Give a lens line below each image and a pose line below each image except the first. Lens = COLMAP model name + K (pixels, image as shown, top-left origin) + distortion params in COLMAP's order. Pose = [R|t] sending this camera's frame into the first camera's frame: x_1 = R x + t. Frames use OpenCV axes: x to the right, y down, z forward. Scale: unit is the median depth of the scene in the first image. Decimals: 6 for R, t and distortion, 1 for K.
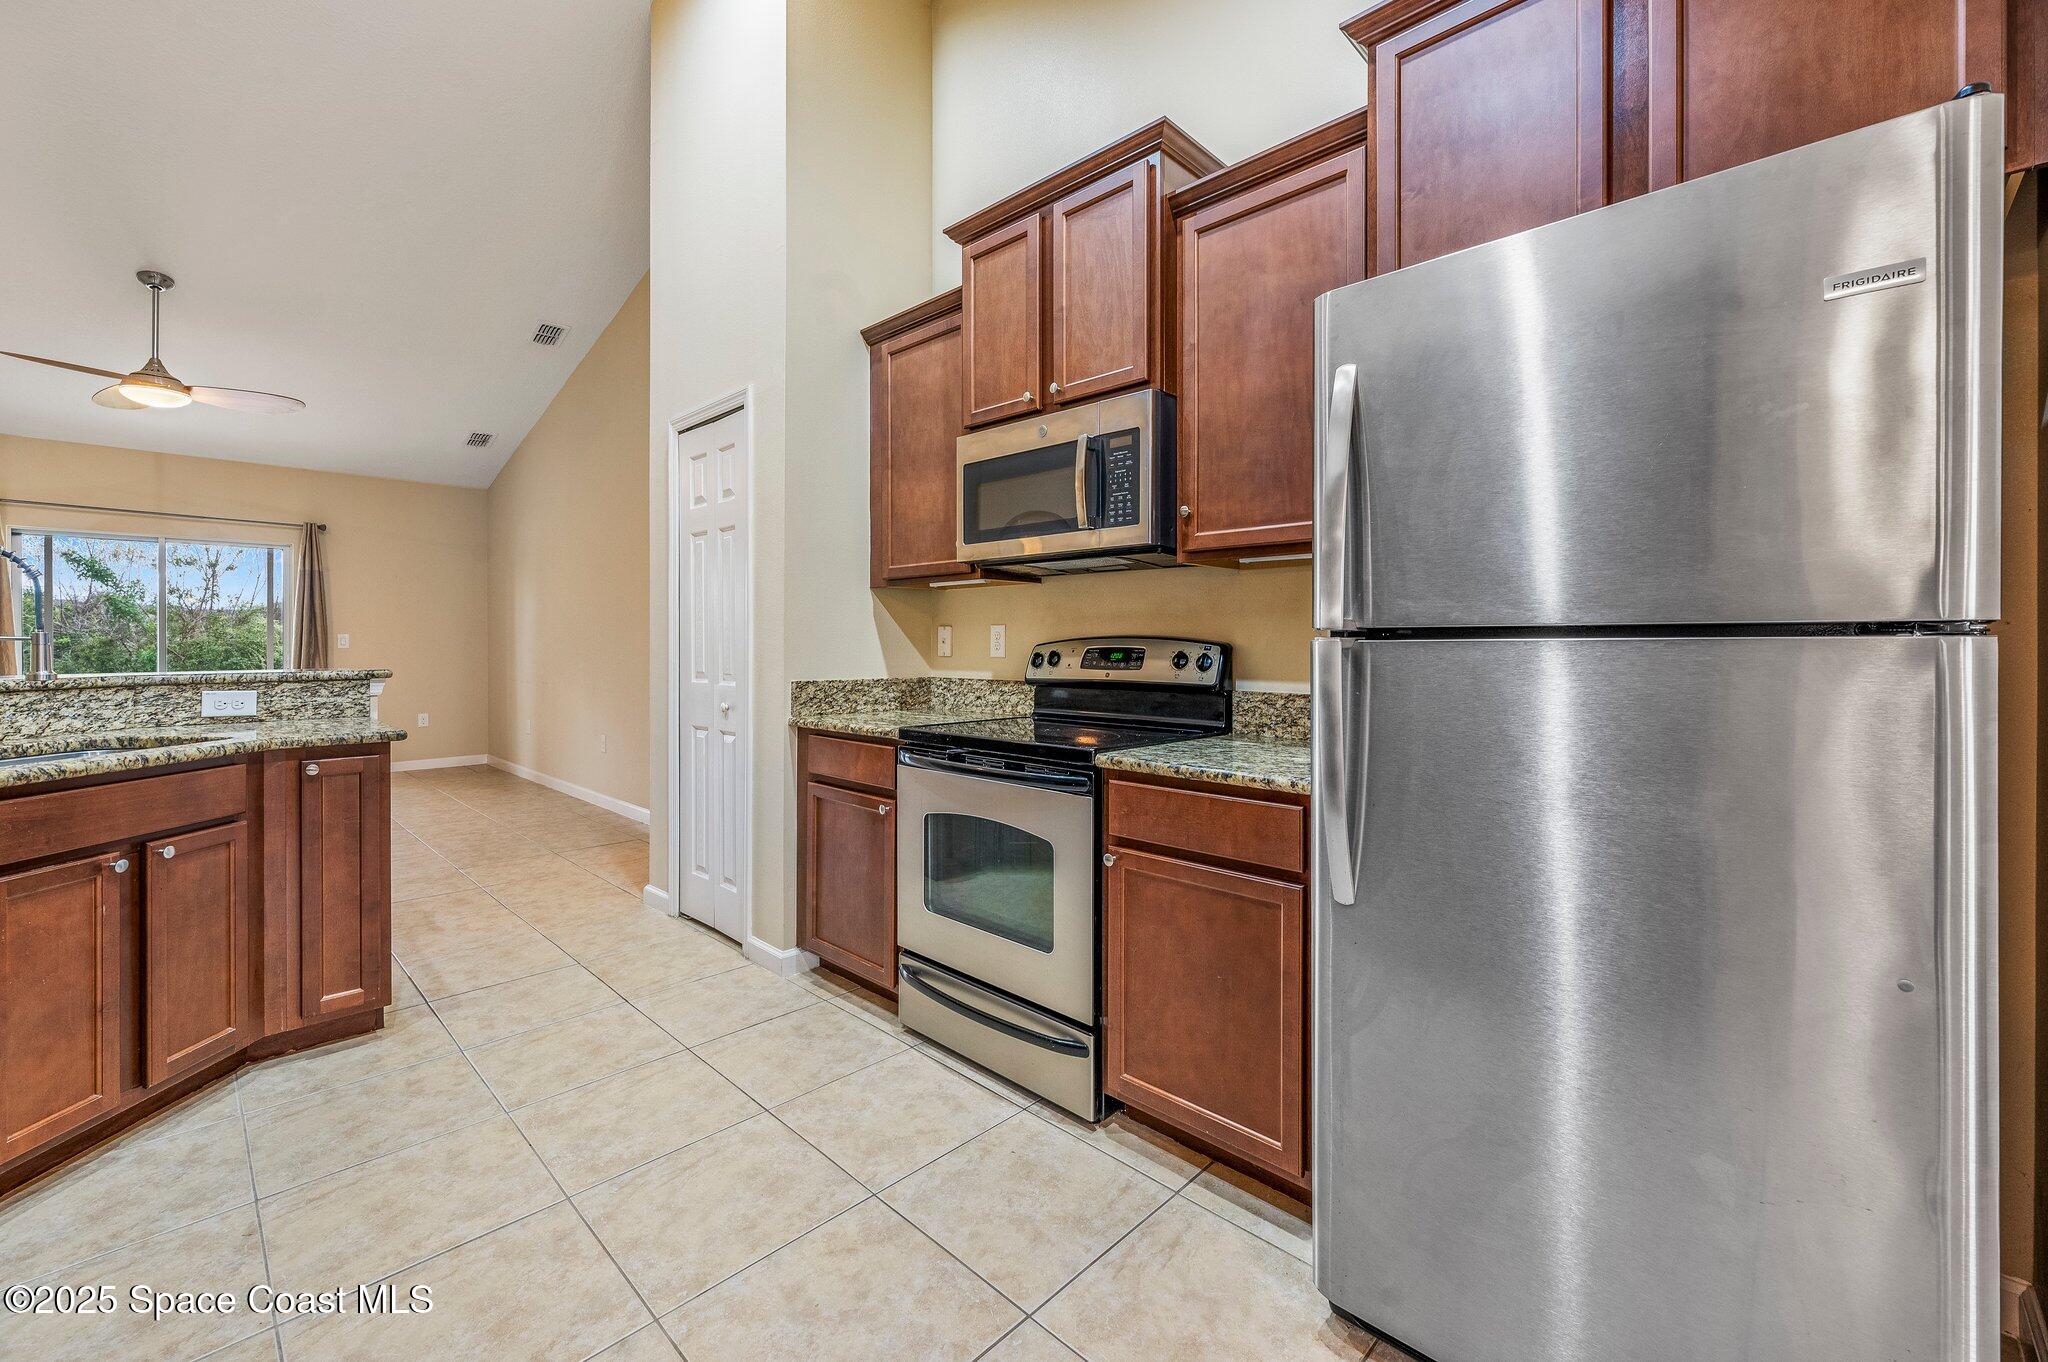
lens RADIAL K [[825.0, 0, 1024.5], [0, 825.0, 647.4], [0, 0, 1]] dist [-0.000047, -0.000294]
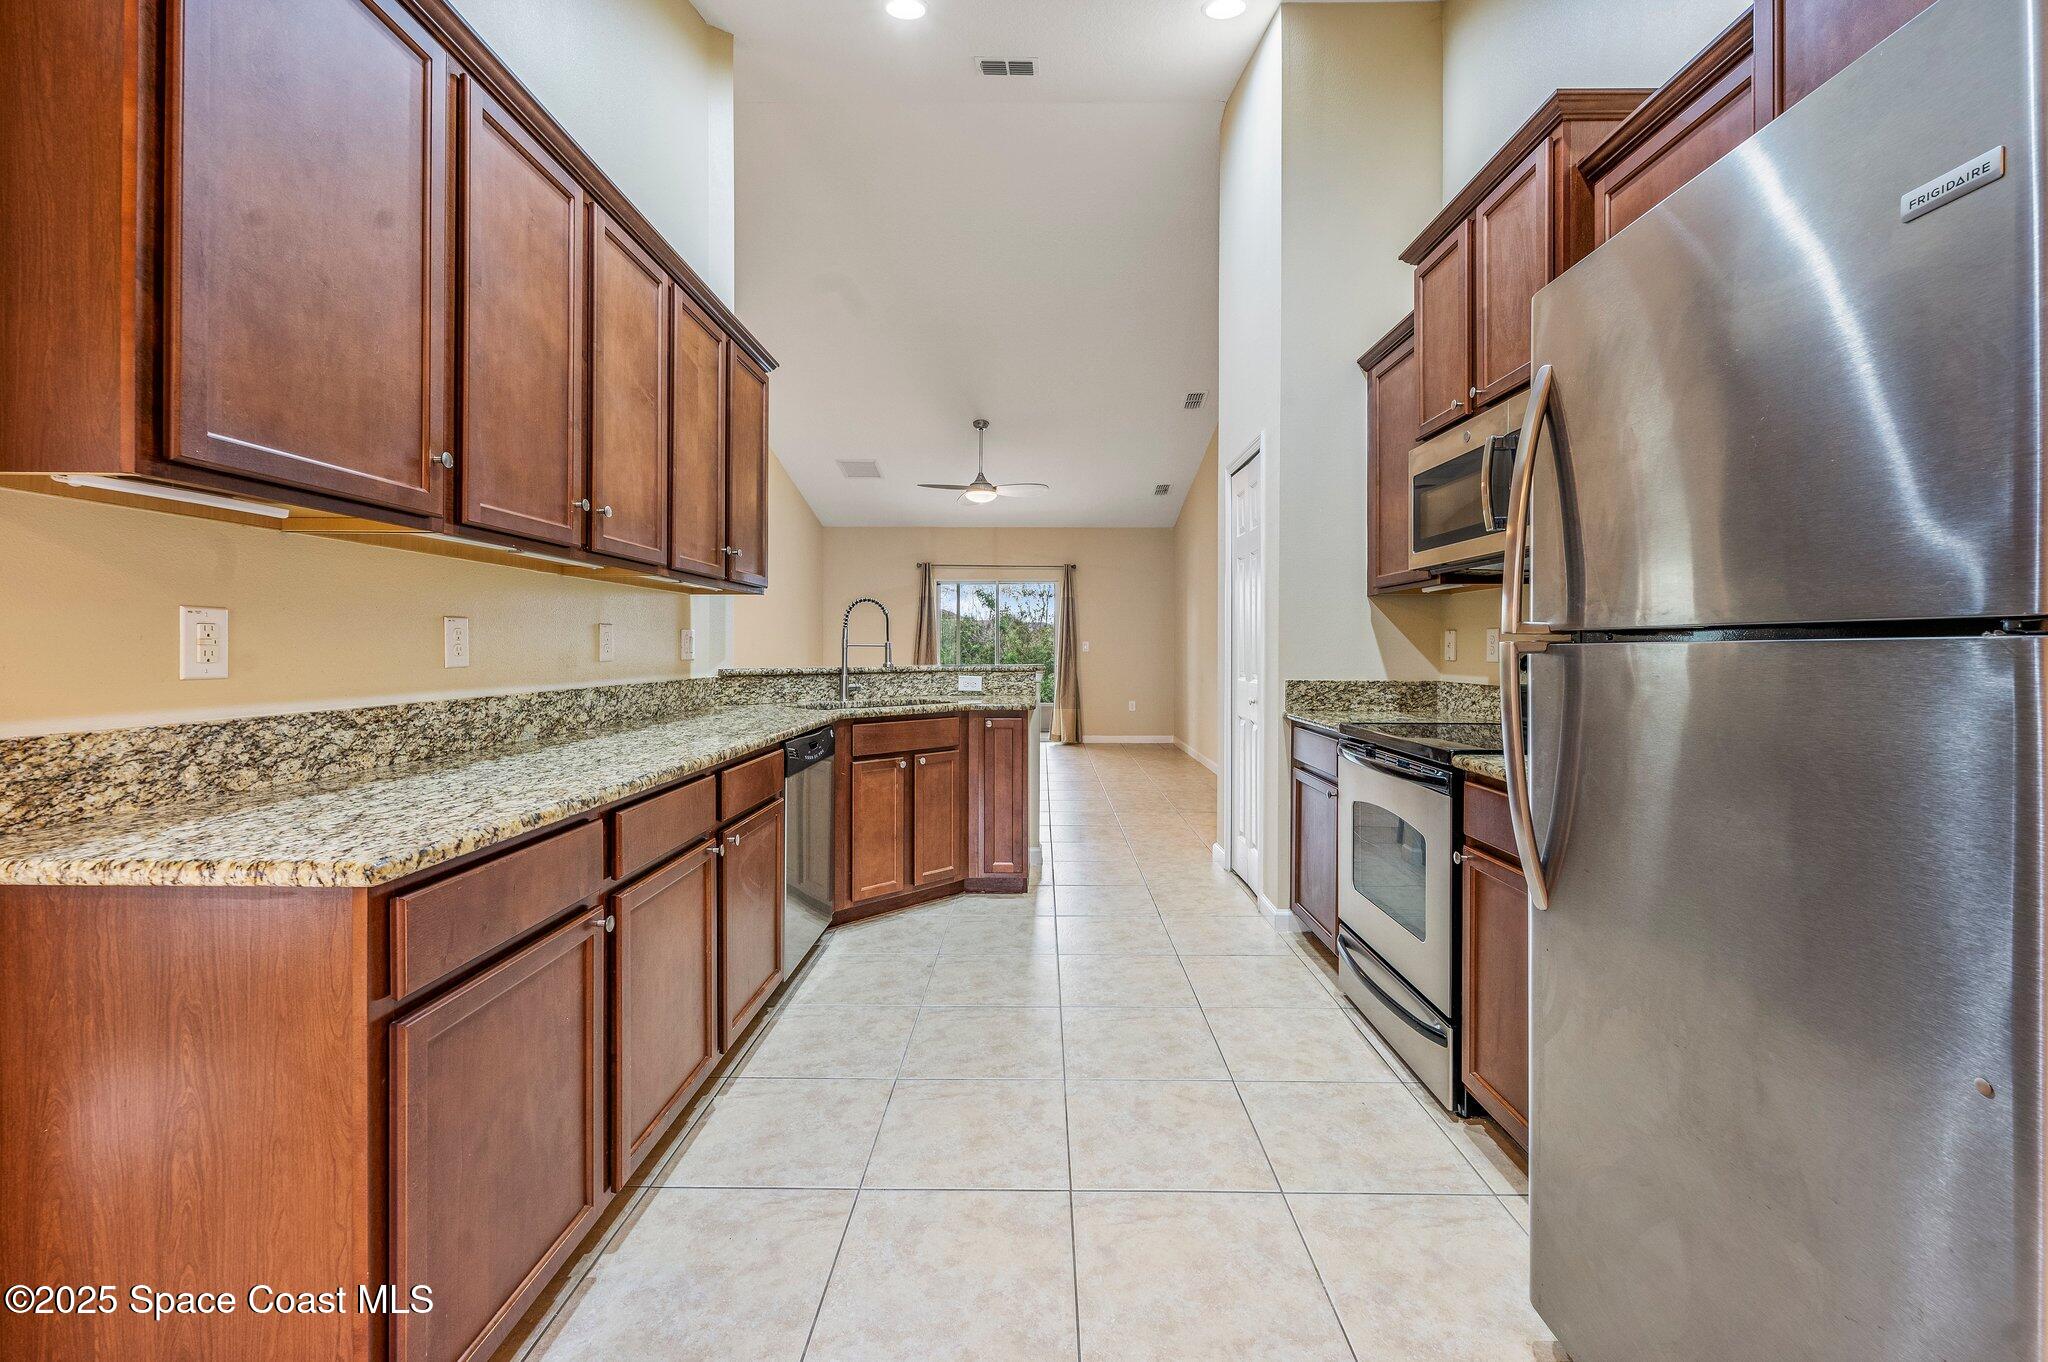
lens RADIAL K [[818.1, 0, 1034.3], [0, 818.1, 651.8], [0, 0, 1]] dist [0.000521, 0.000008]
pose [[0.689048, 0.002584, -0.724711, 0.378940], [-0.002847, 0.999996, 0.000859, 0.001097], [0.724710, 0.001472, 0.689052, -0.067778]]
